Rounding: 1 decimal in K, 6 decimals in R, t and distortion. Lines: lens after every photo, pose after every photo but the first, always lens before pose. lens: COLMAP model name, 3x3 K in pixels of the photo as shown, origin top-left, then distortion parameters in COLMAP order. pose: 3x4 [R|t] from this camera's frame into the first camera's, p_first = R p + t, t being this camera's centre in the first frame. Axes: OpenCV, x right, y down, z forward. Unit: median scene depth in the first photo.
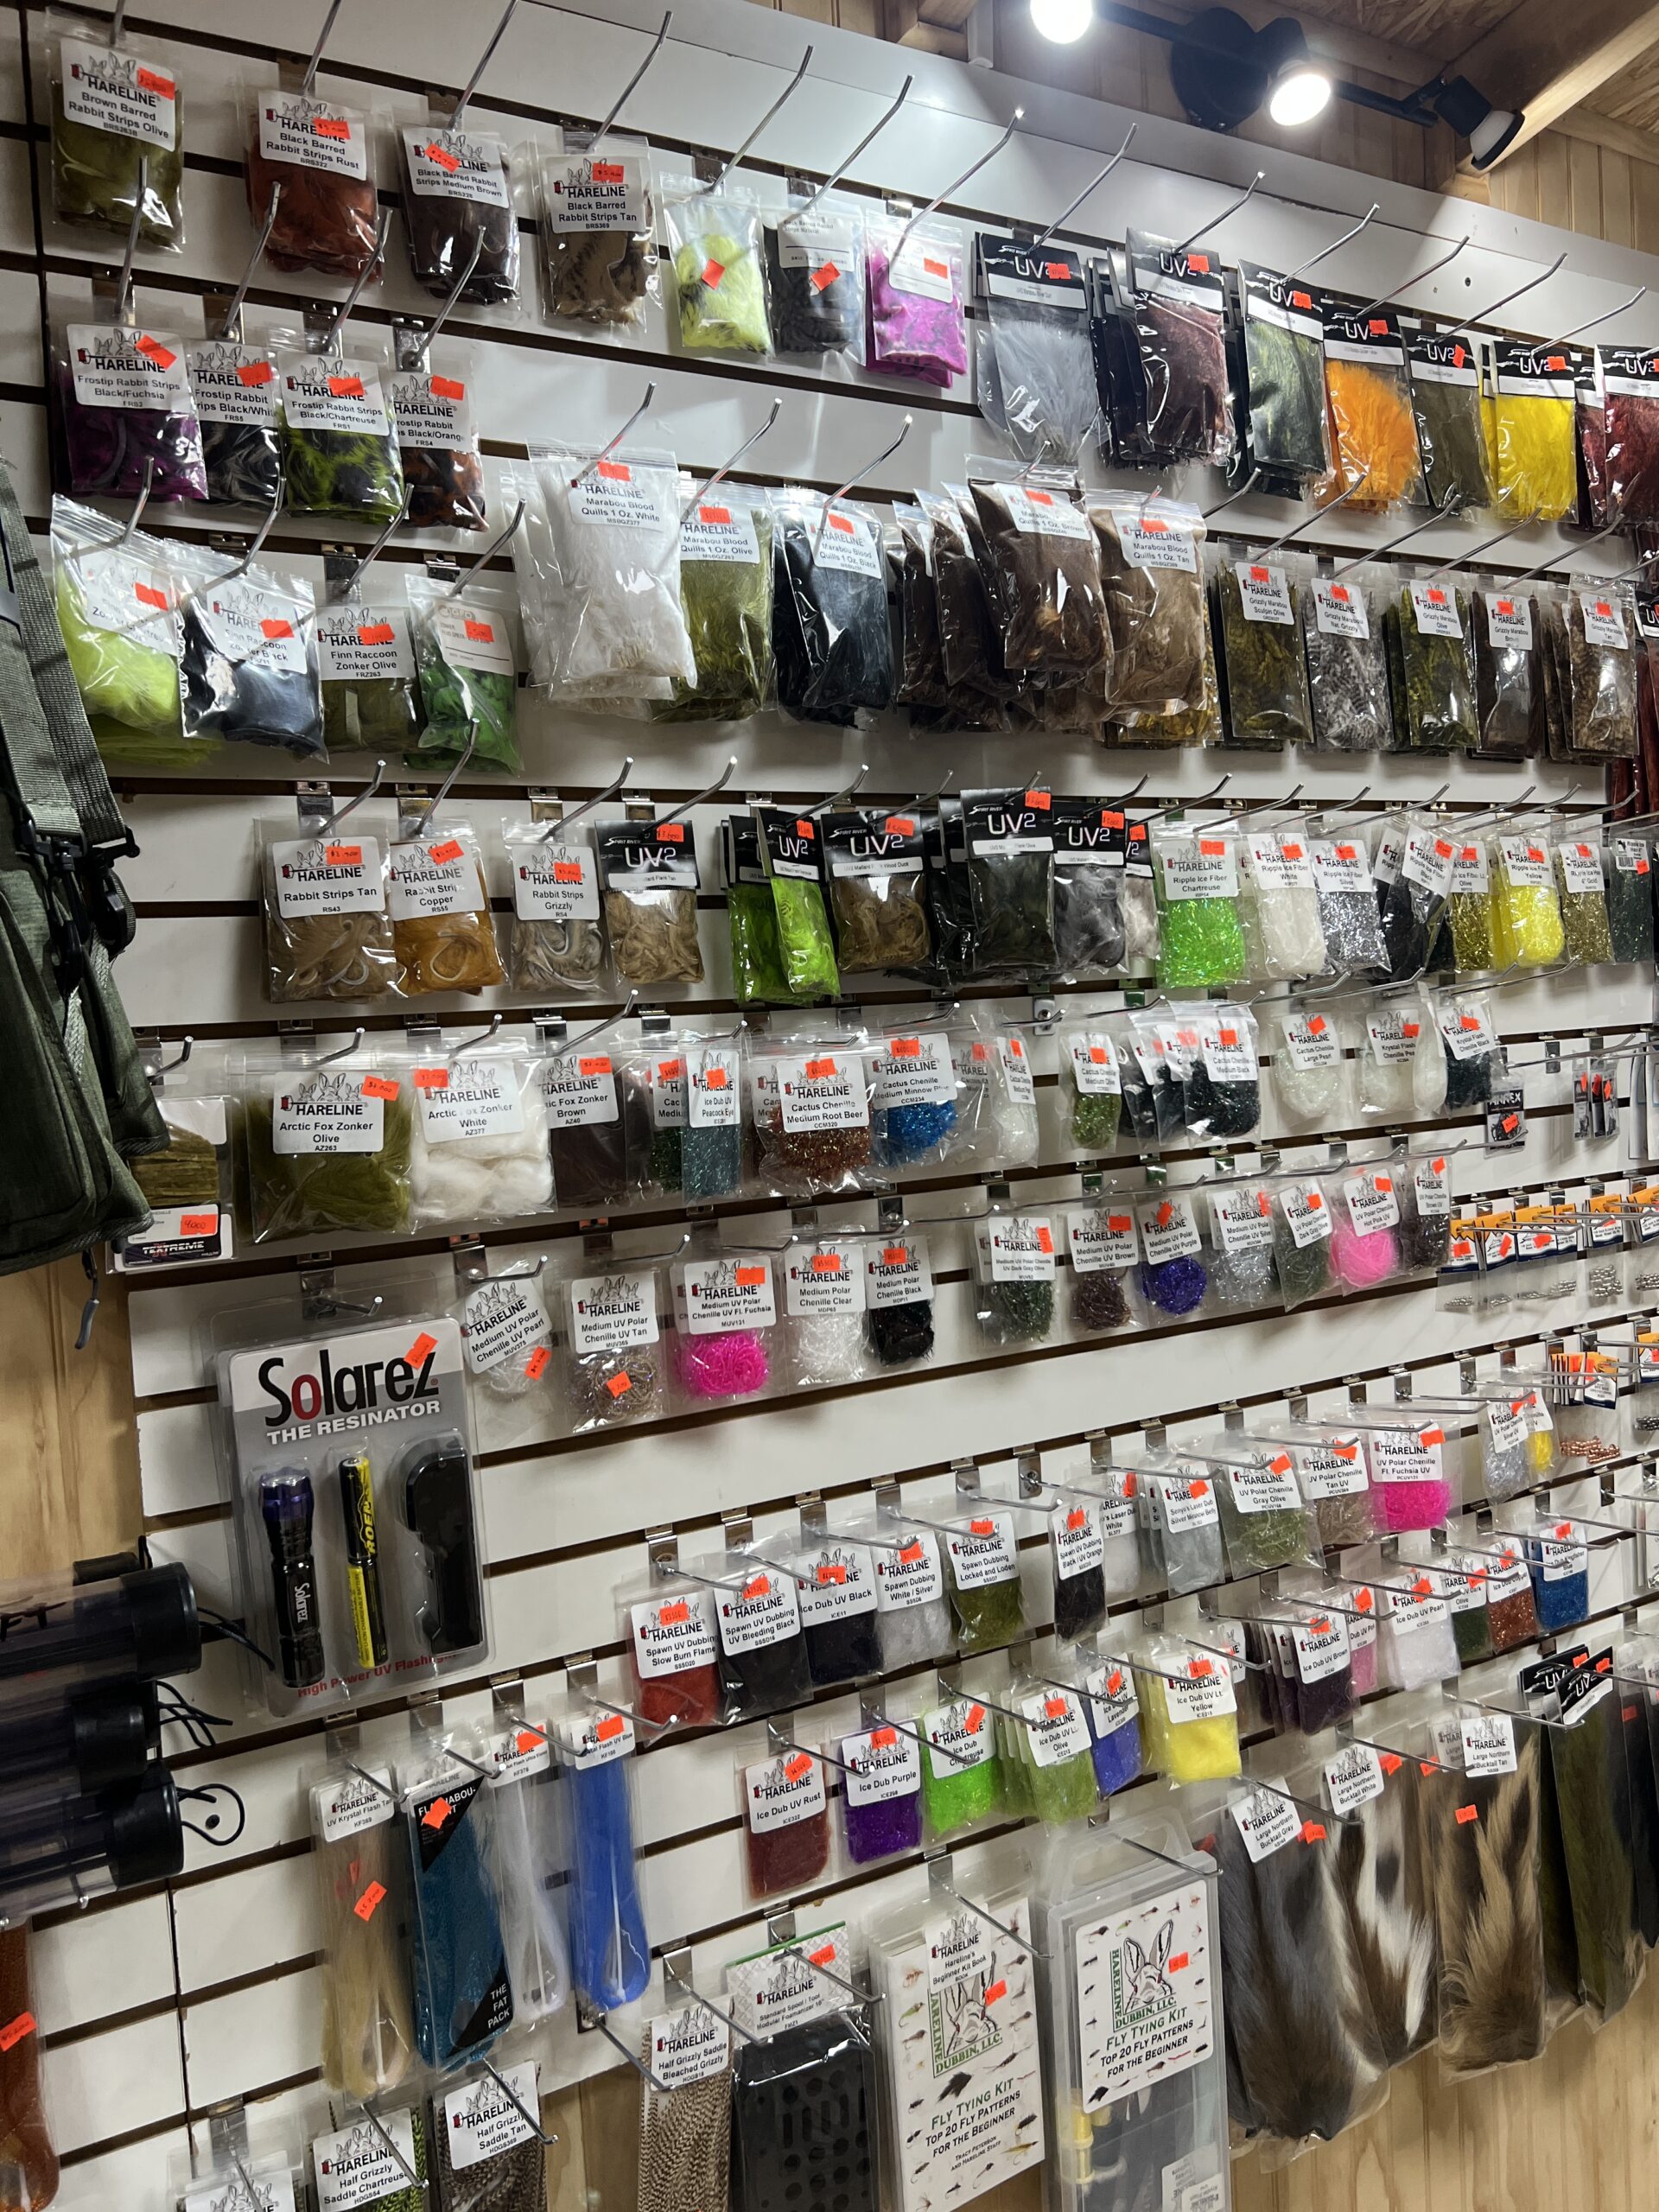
lens RADIAL K [[1661.4, 0, 834.9], [0, 1661.4, 1110.8], [0, 0, 1]] dist [0.022897, -0.025391]
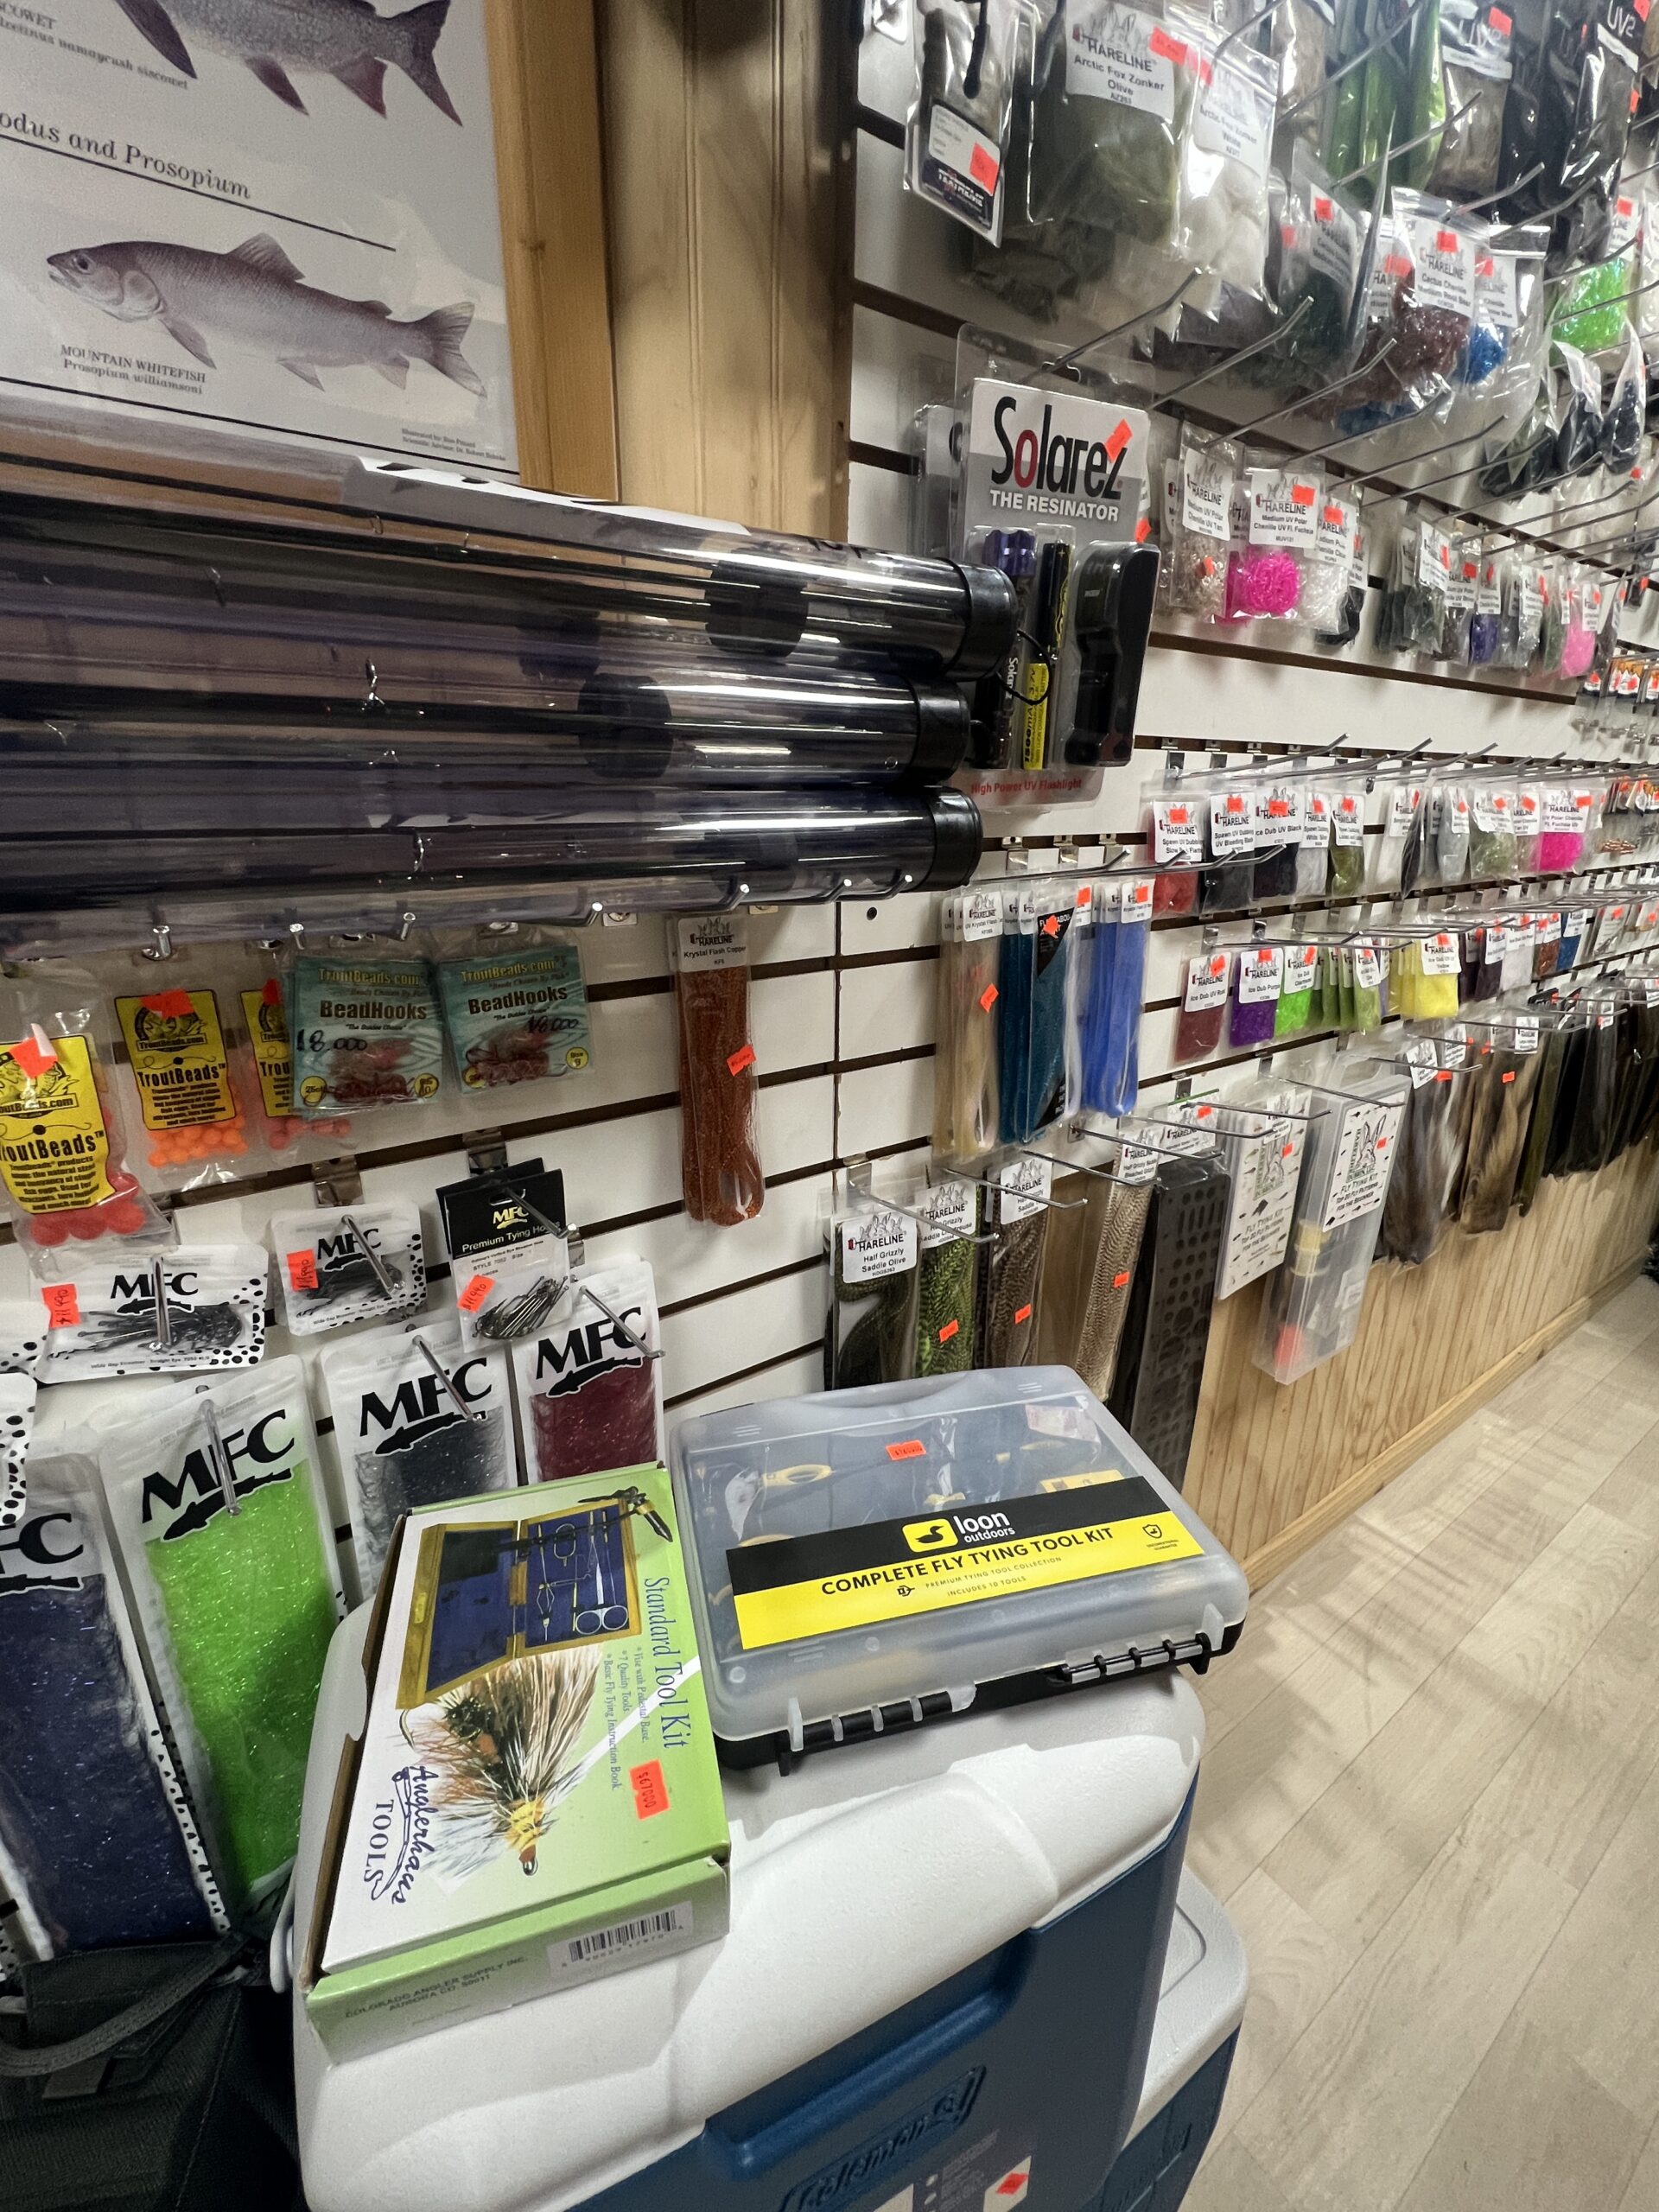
lens RADIAL K [[907.6, 0, 820.9], [0, 907.6, 1090.5], [0, 0, 1]] dist [-0.001352, -0.000482]
pose [[0.994600, 0.040867, 0.095398, -0.402747], [-0.064961, 0.962012, 0.265166, 0.335726], [-0.080937, -0.269931, 0.959472, 0.350027]]
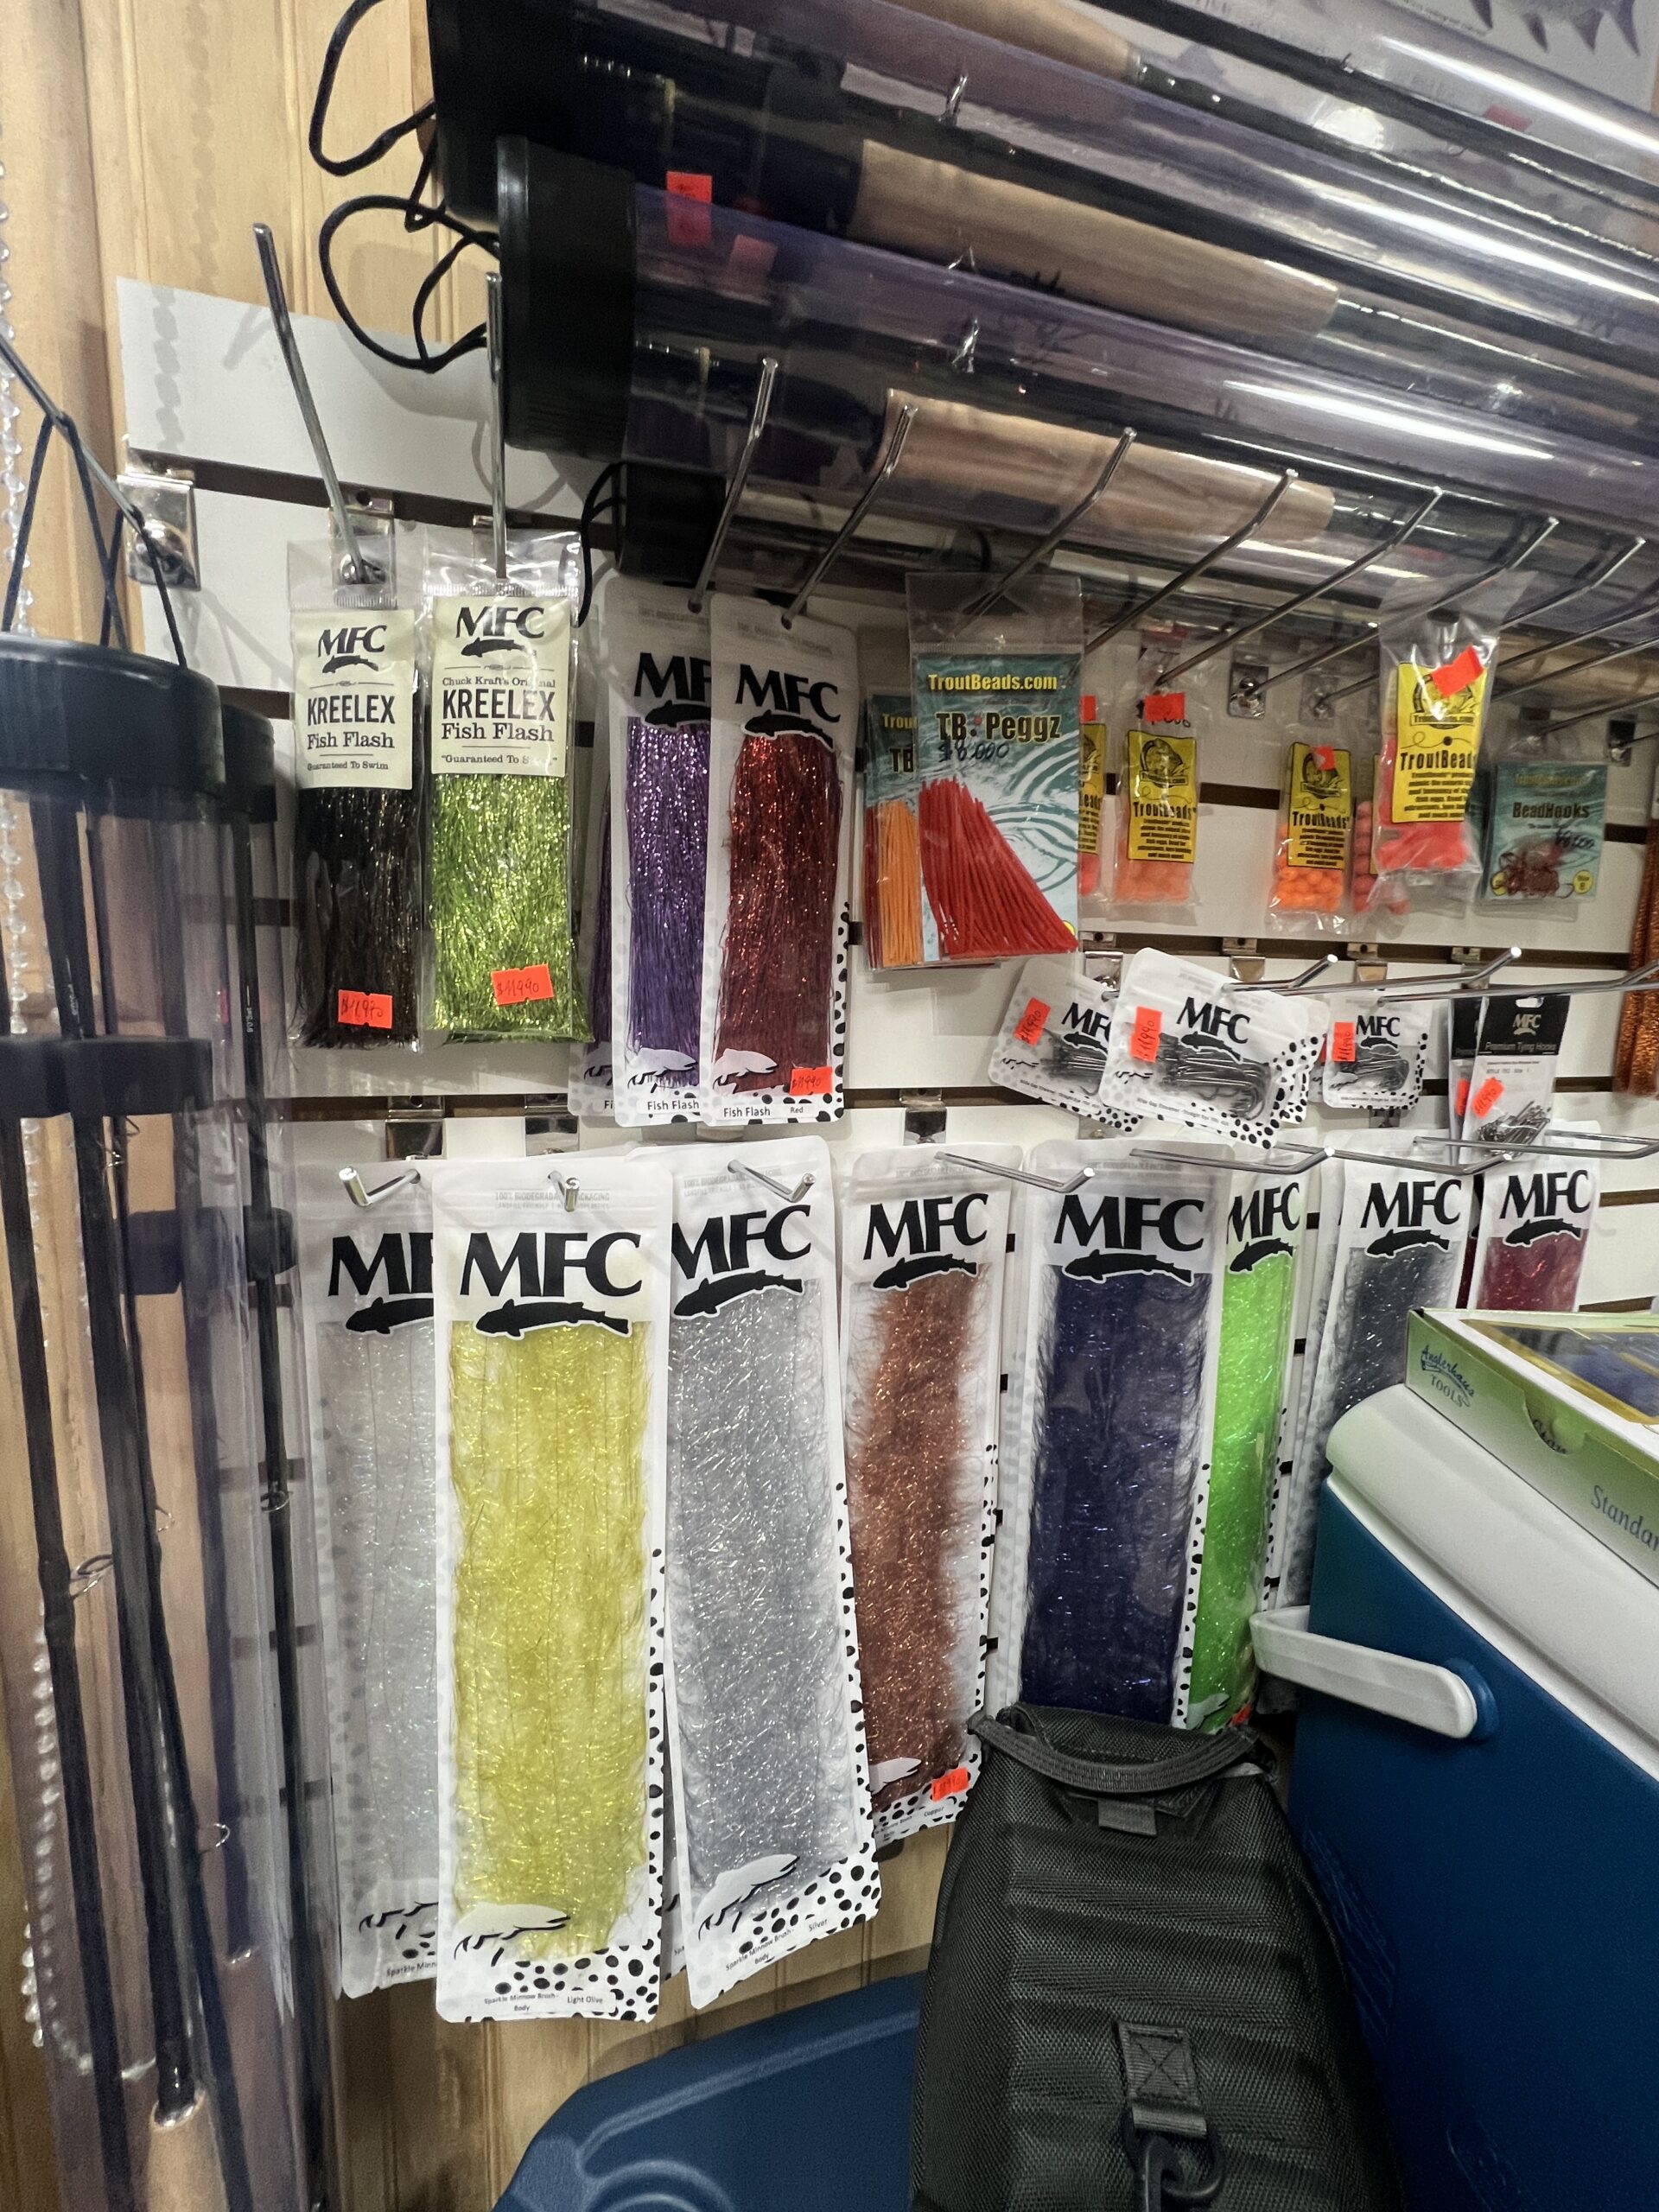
lens RADIAL K [[907.6, 0, 830.2], [0, 907.6, 1105.5], [0, 0, 1]] dist [-0.001352, -0.000482]
pose [[0.971823, 0.123554, -0.200736, -0.706361], [-0.102928, 0.988569, 0.110167, 0.525554], [0.212053, -0.086401, 0.973431, 0.280713]]
